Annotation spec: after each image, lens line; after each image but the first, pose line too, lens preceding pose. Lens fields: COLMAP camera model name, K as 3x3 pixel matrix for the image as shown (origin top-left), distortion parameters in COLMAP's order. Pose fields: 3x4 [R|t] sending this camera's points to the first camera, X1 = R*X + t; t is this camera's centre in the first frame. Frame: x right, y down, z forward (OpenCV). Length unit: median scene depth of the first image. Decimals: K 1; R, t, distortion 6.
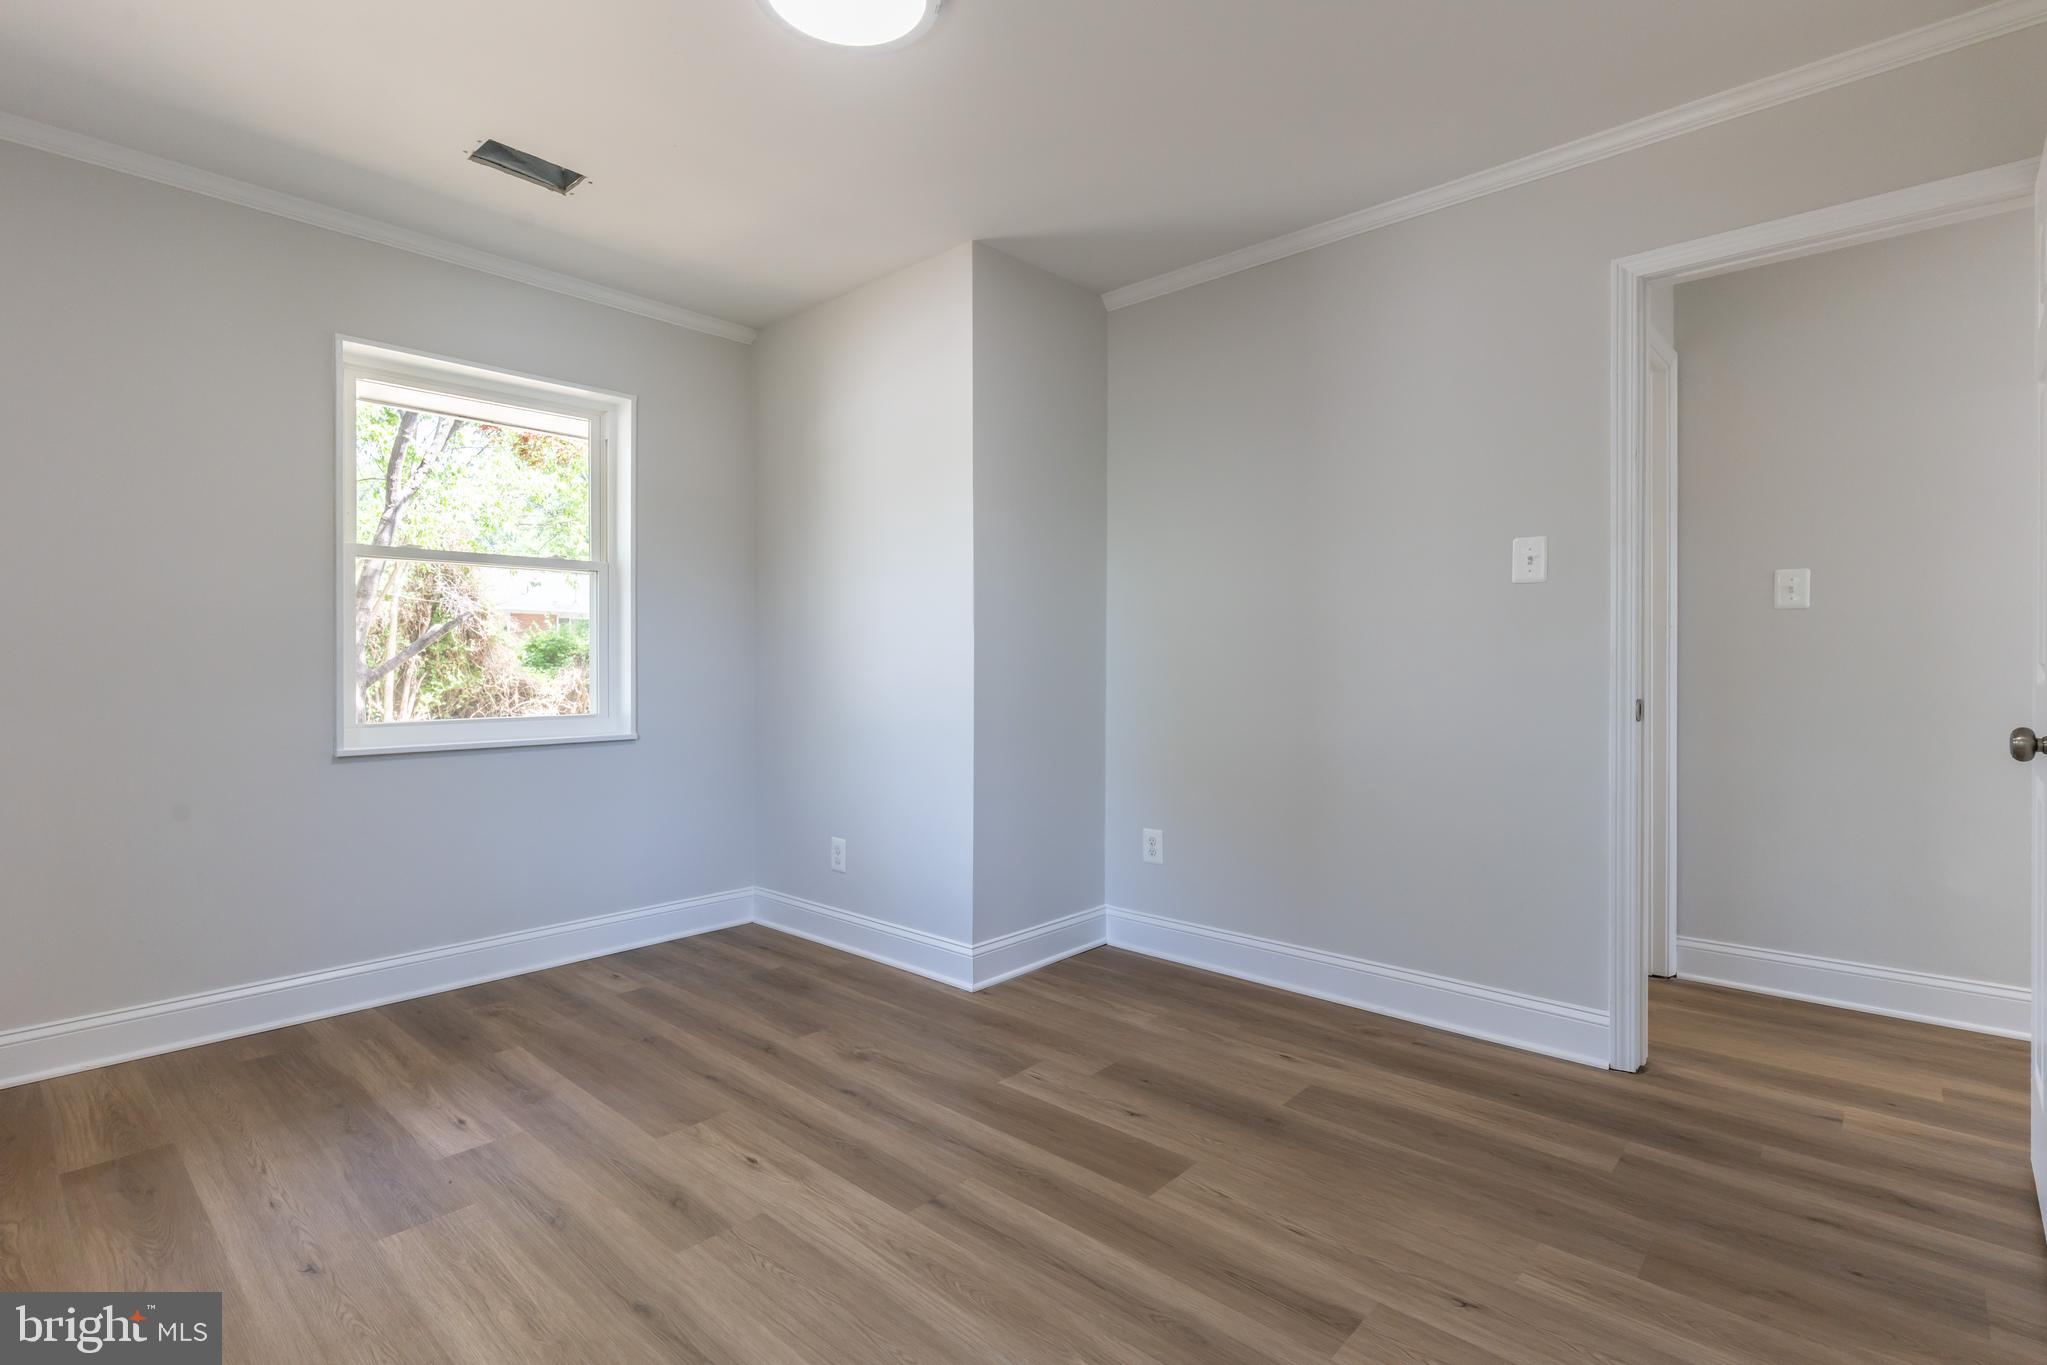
lens RADIAL K [[964.5, 0, 1026.1], [0, 964.5, 669.7], [0, 0, 1]] dist [-0.000951, 0.000105]
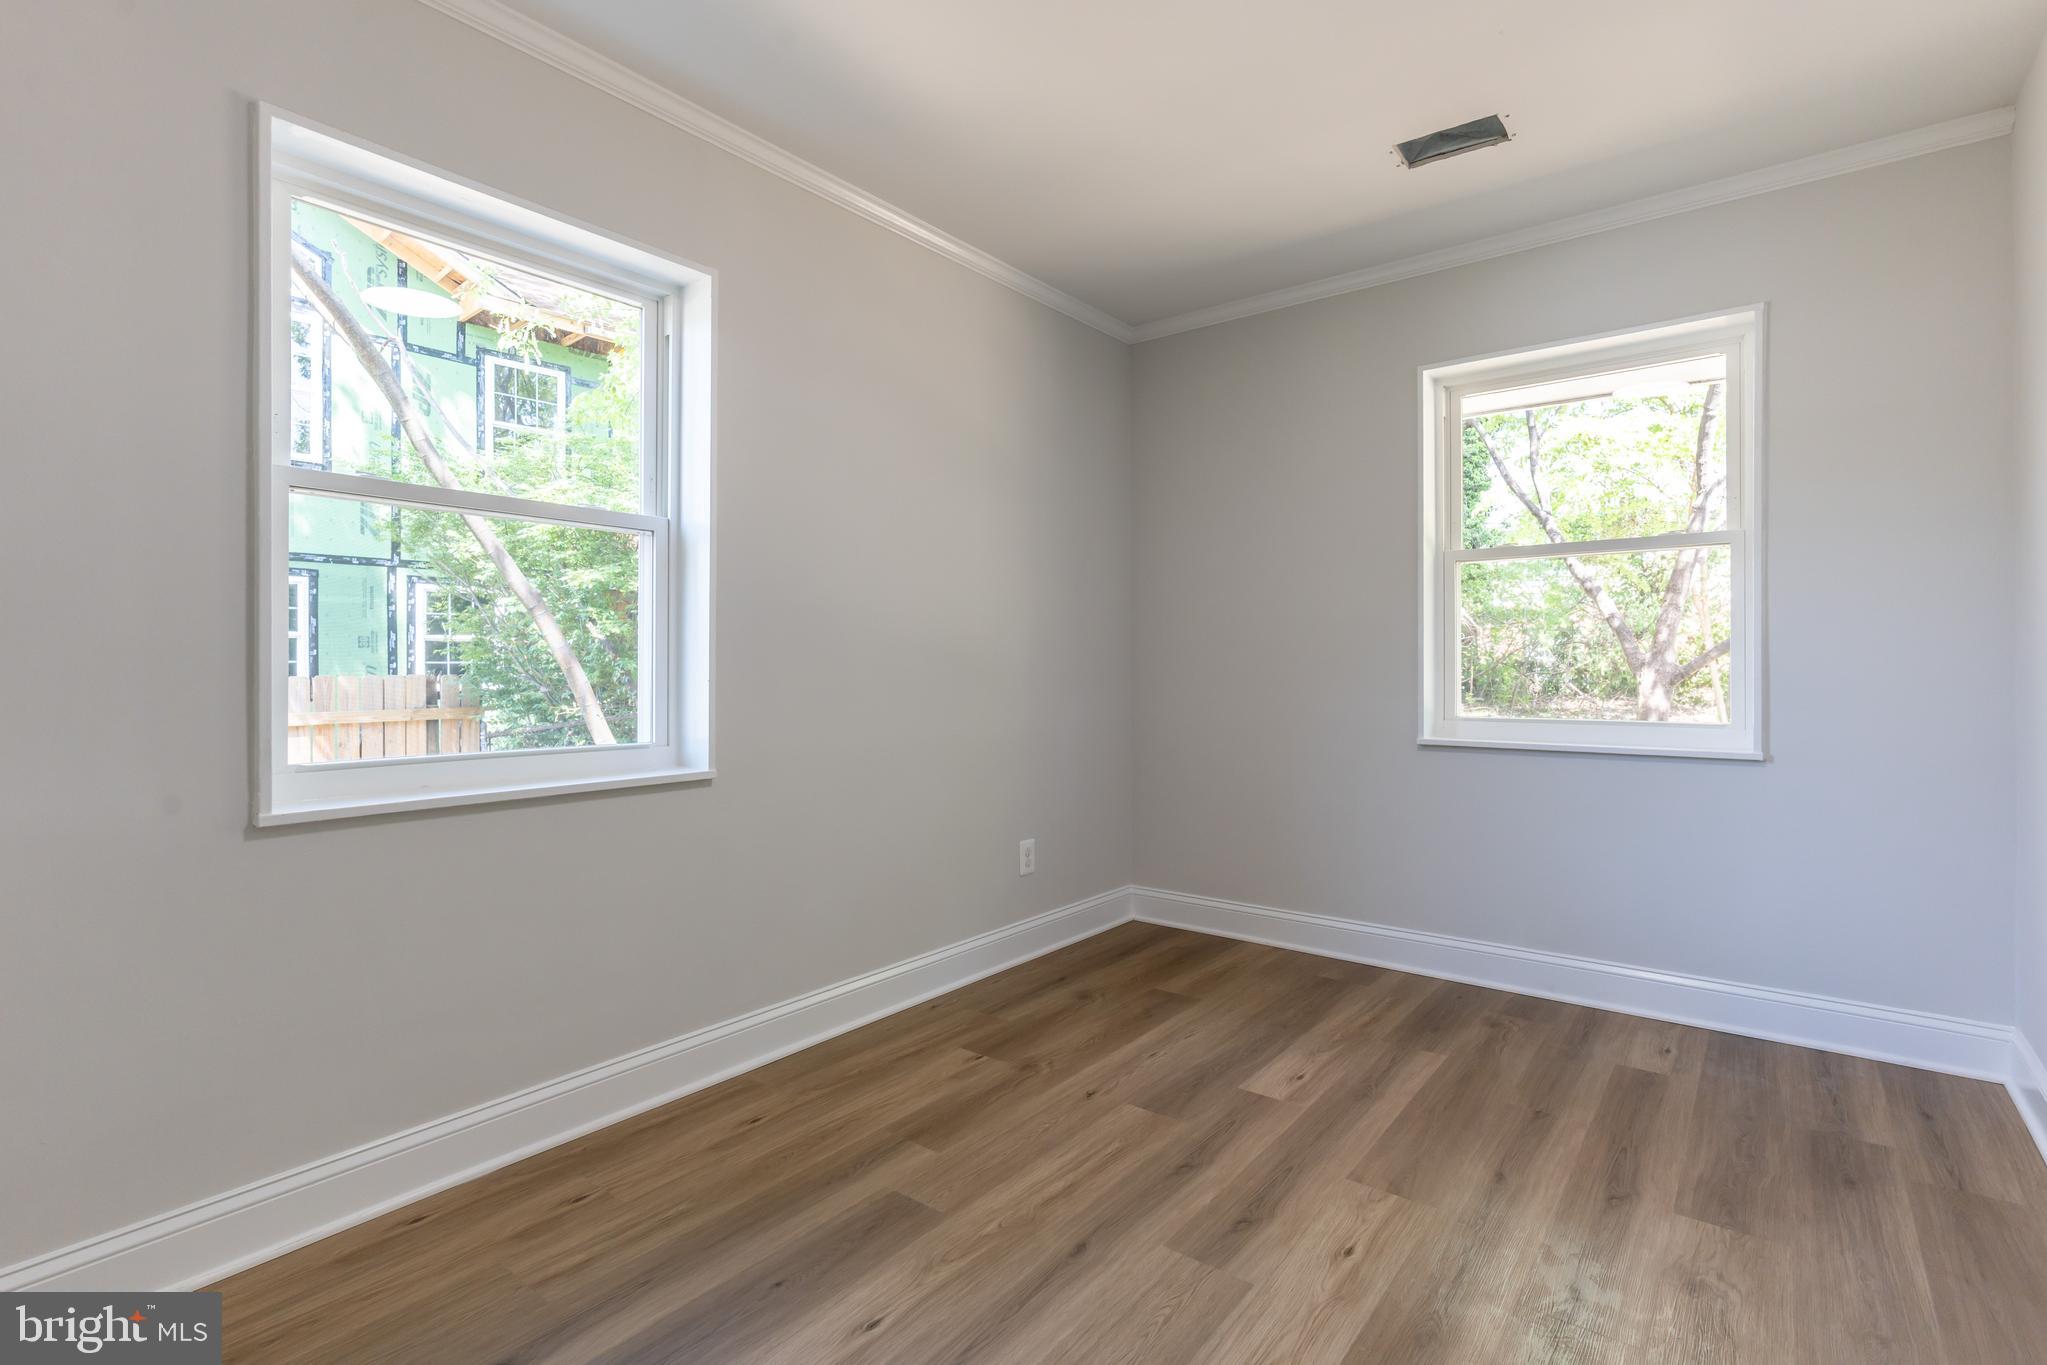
lens RADIAL K [[964.5, 0, 1026.1], [0, 964.5, 669.7], [0, 0, 1]] dist [-0.000951, 0.000105]
pose [[0.071591, 0.003700, -0.997427, 0.529824], [-0.001520, 0.999992, 0.003600, -0.000287], [0.997433, 0.001258, 0.071596, 0.658256]]
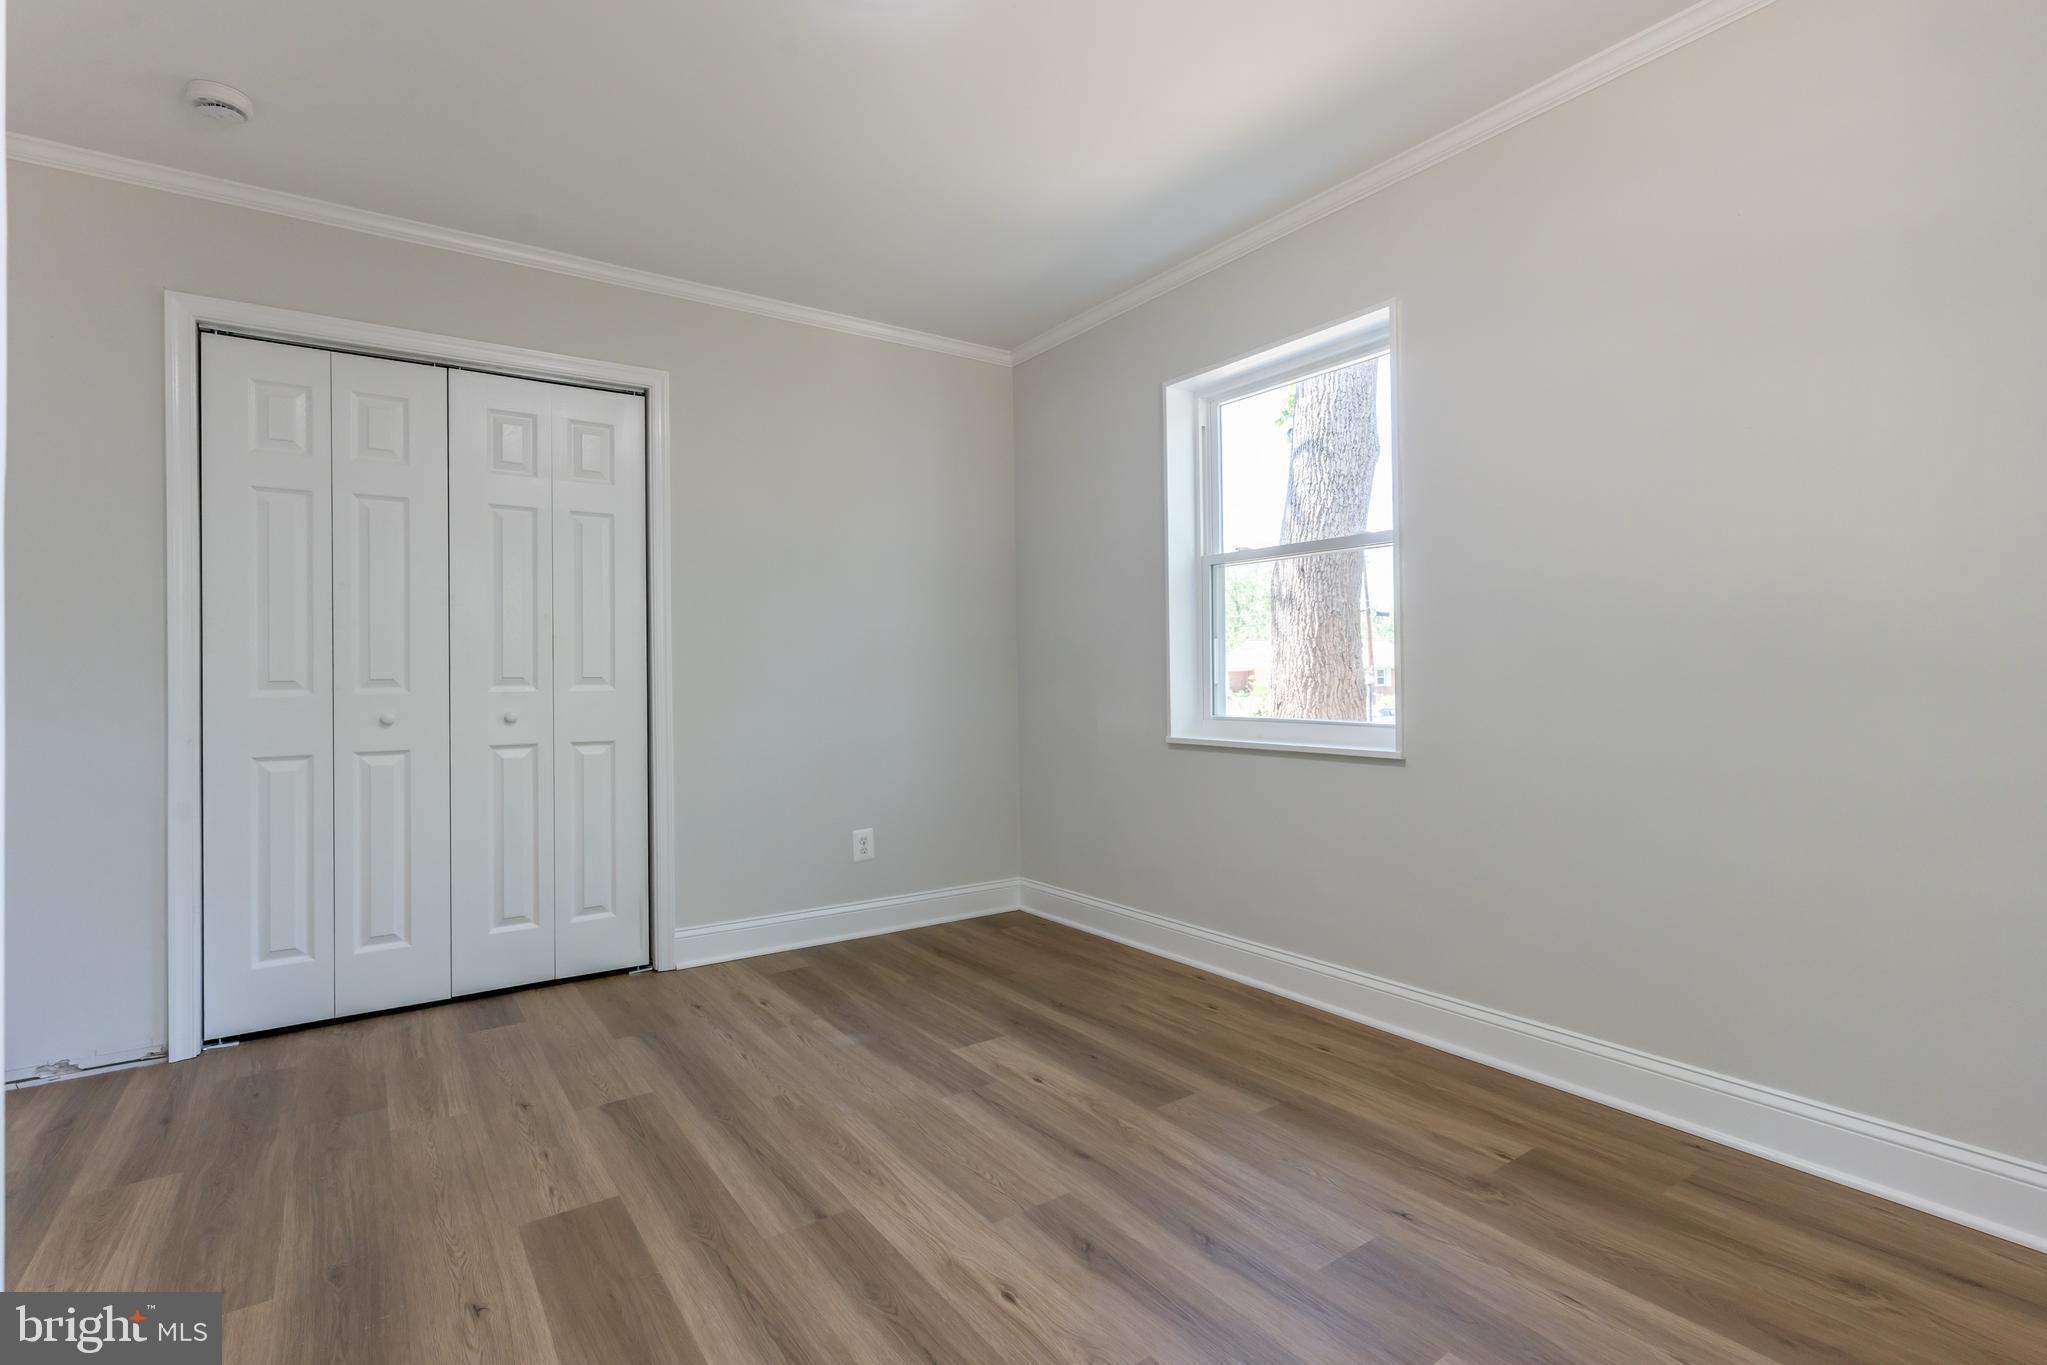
lens RADIAL K [[964.5, 0, 1026.1], [0, 964.5, 669.7], [0, 0, 1]] dist [-0.000951, 0.000105]
pose [[-0.975411, 0.015527, 0.219845, -0.474657], [0.016197, 0.999868, 0.001246, 0.007483], [-0.219797, 0.004776, -0.975534, 1.743285]]
